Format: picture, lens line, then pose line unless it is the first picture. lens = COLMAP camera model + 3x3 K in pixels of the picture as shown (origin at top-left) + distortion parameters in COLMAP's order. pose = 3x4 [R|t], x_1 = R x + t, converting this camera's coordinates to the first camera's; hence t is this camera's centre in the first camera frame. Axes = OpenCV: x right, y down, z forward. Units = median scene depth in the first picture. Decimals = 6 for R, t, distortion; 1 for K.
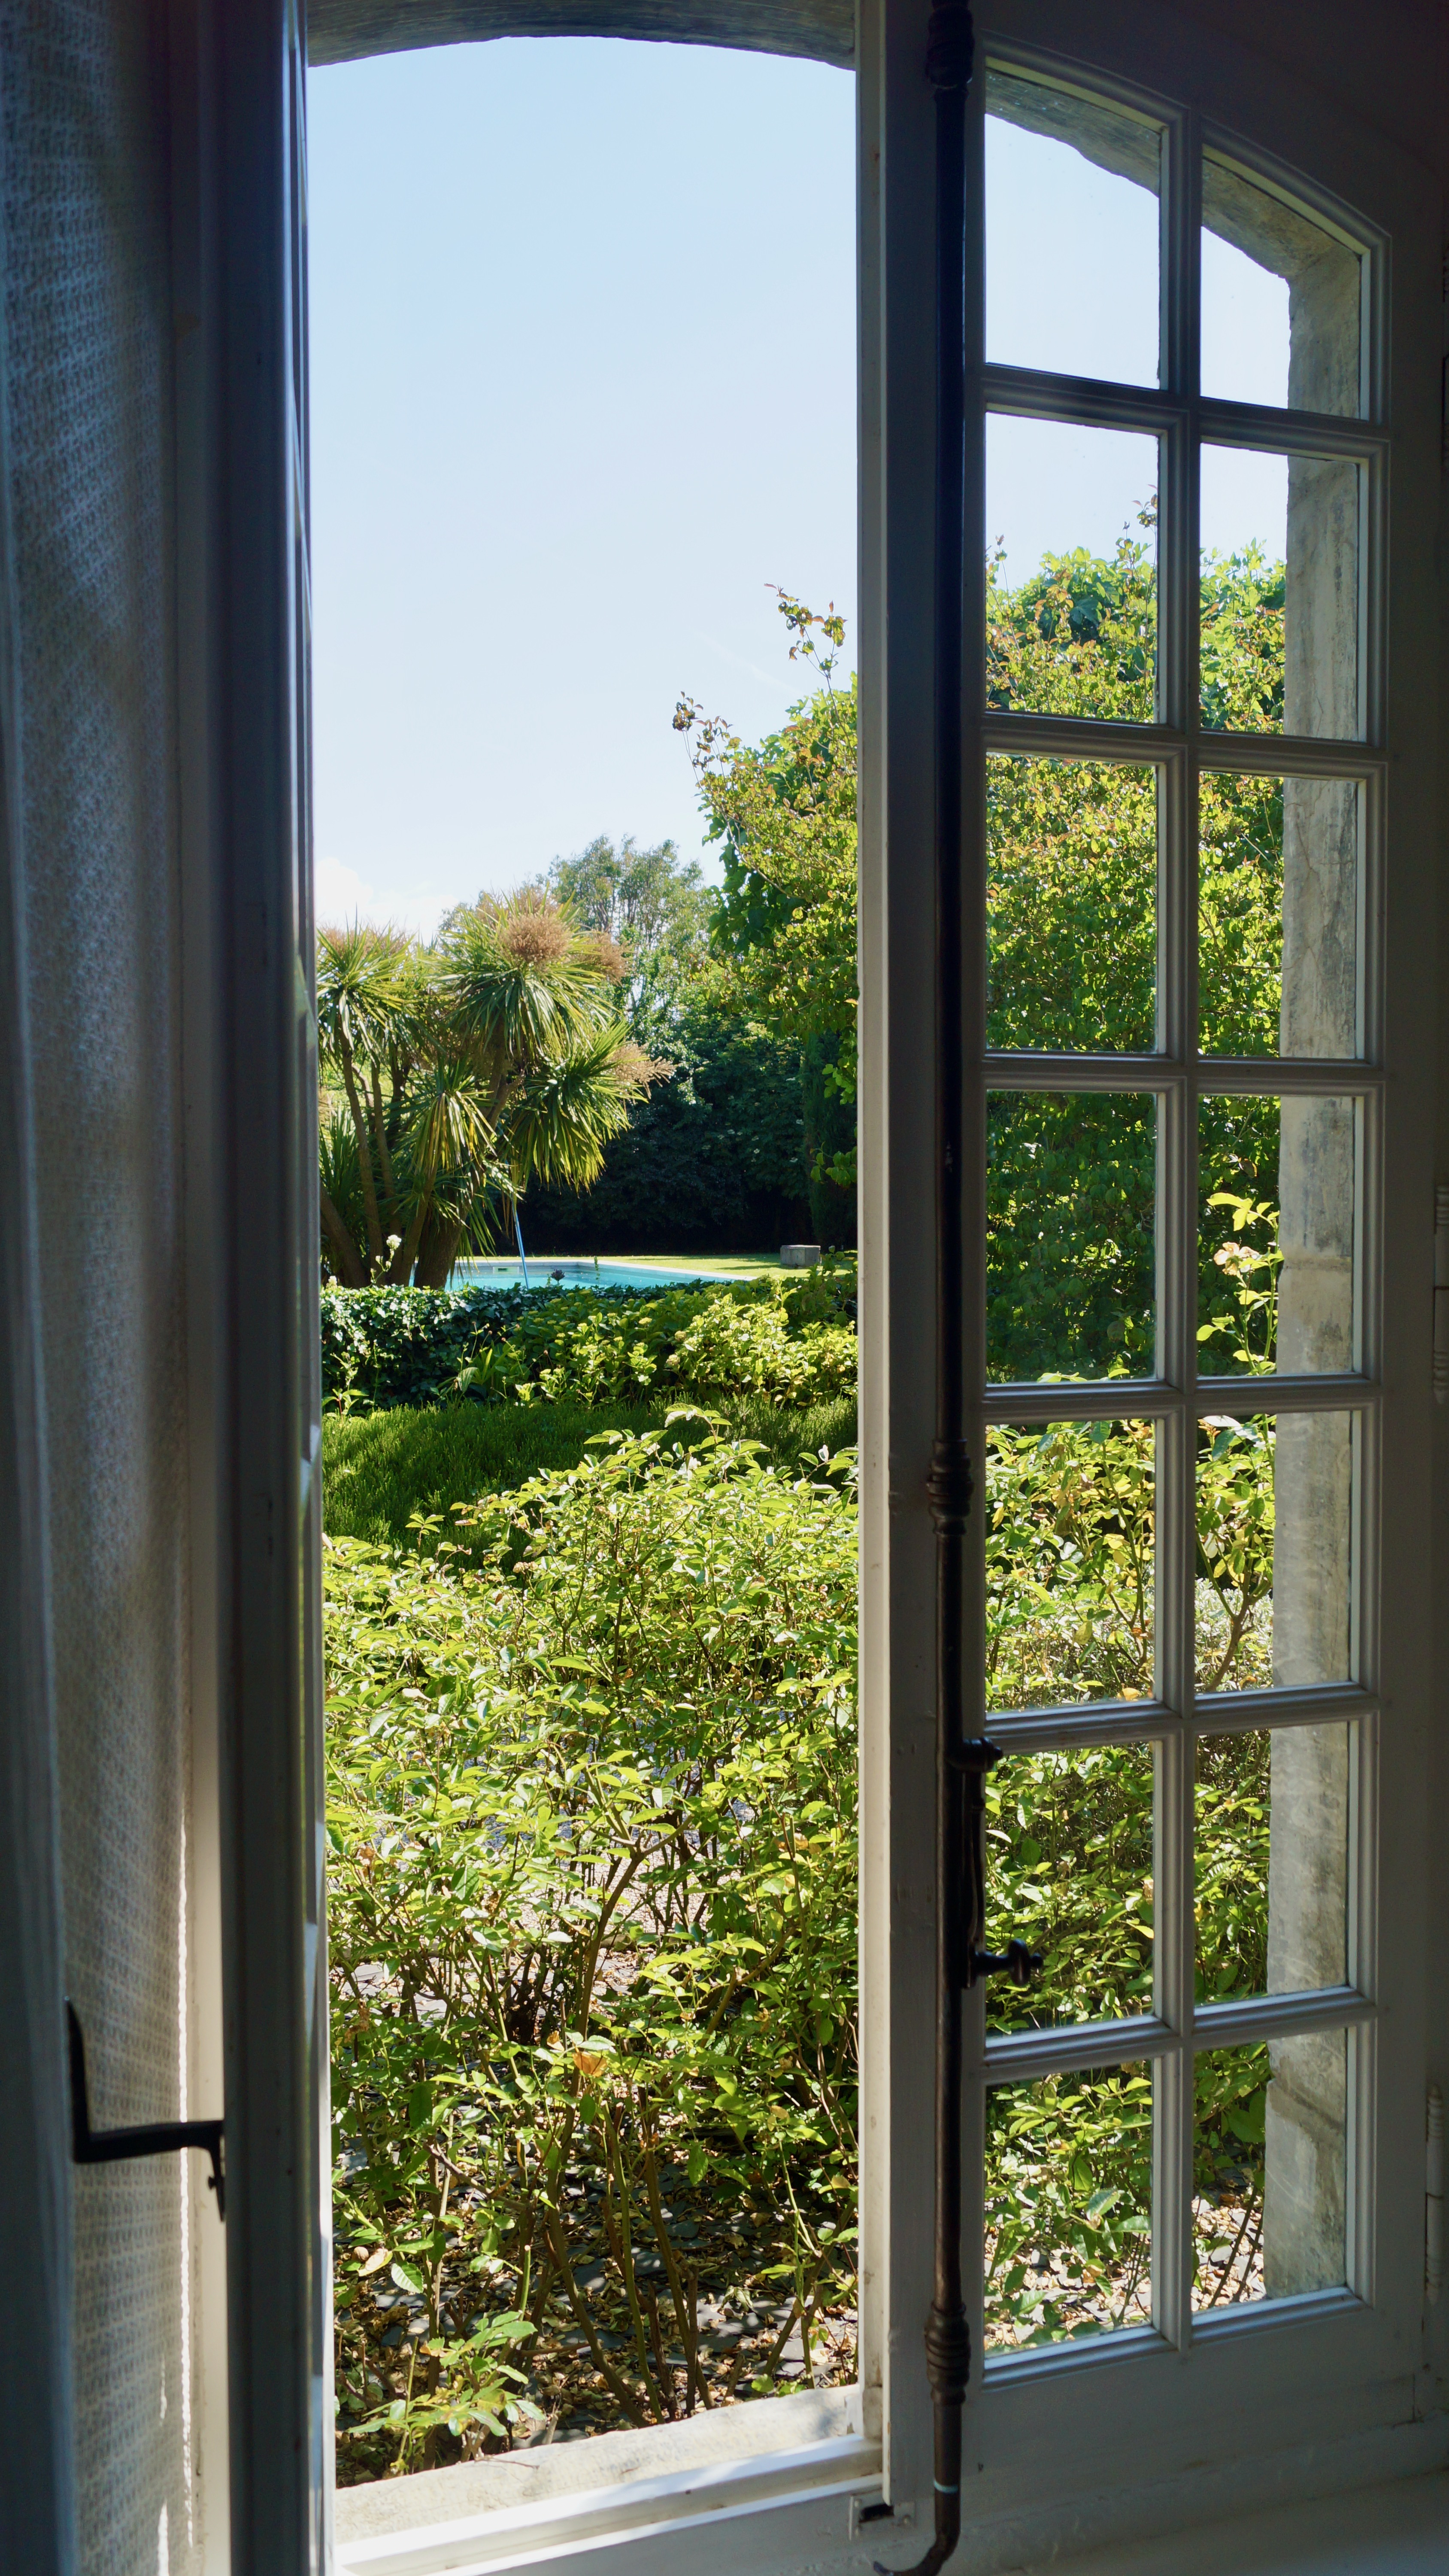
lens RADIAL K [[1961.6, 0, 724.5], [0, 1961.6, 1288.0], [0, 0, 1]] dist [-0.004091, -0.002677]
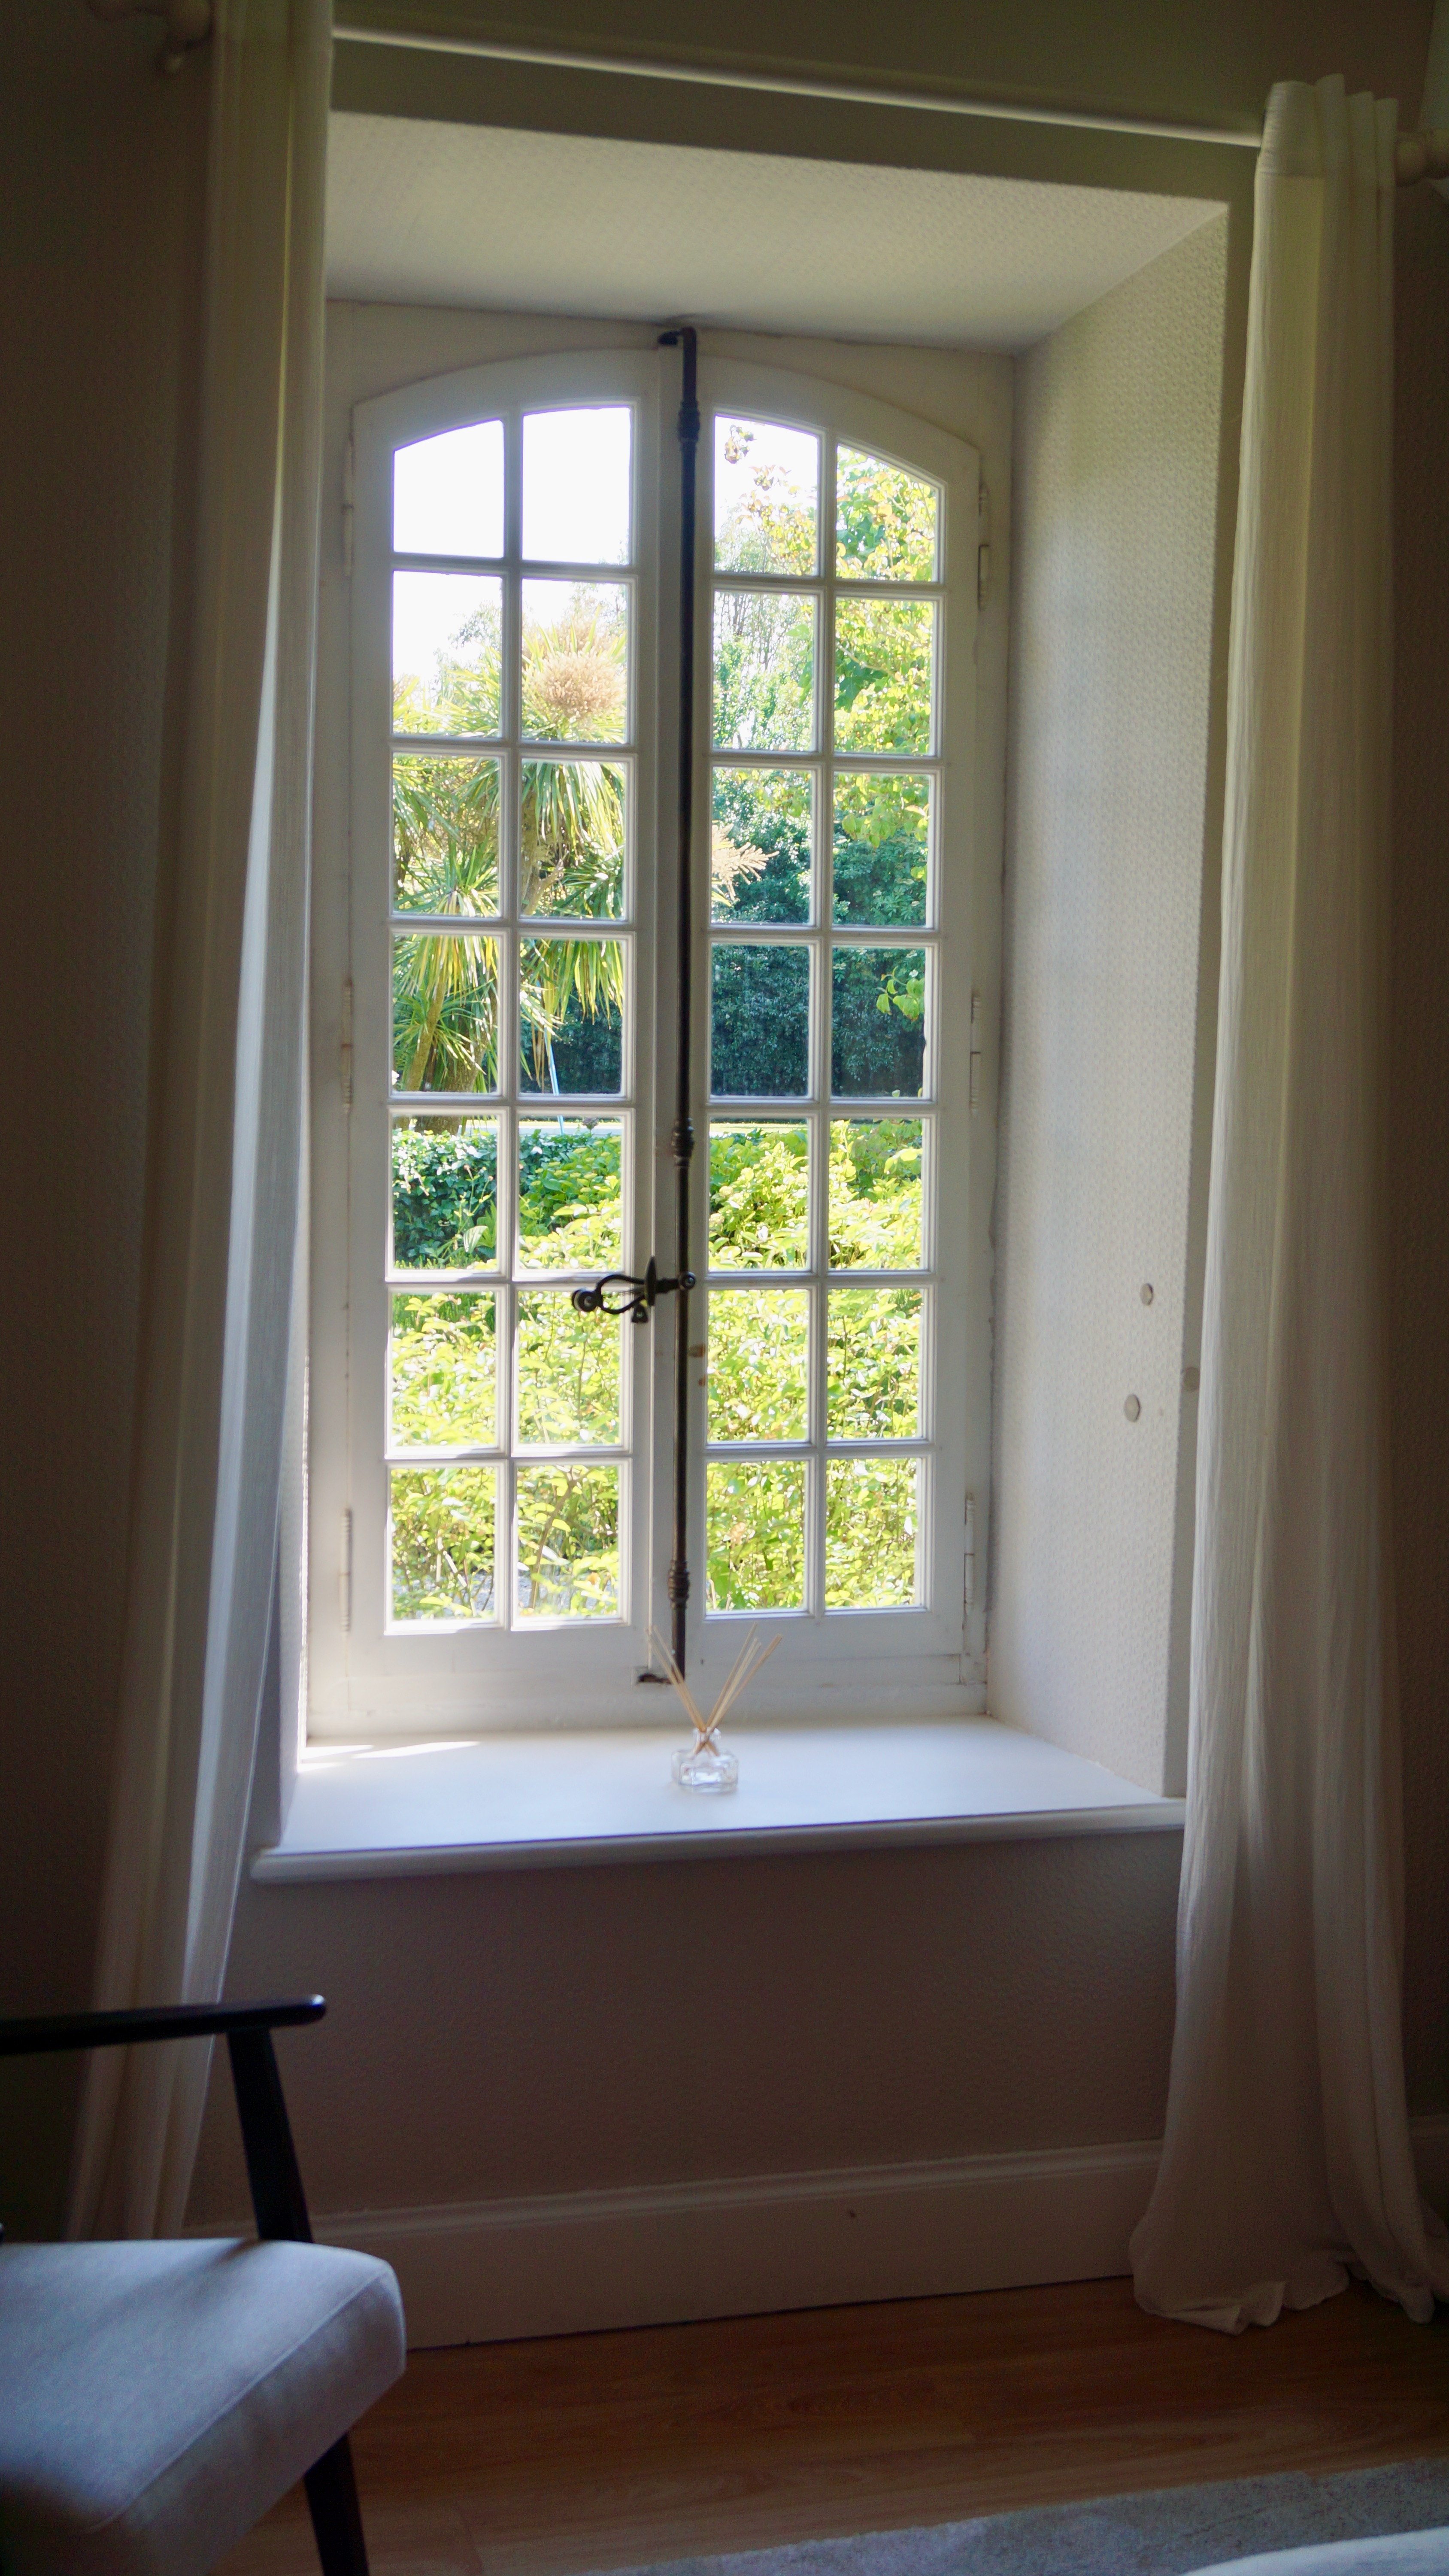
lens RADIAL K [[2992.8, 0, 724.5], [0, 2992.8, 1288.0], [0, 0, 1]] dist [0.000799, -0.000605]
pose [[0.998489, 0.015339, -0.052764, 0.042722], [-0.013443, 0.999257, 0.036111, 0.017987], [0.053279, -0.035347, 0.997954, -0.271178]]
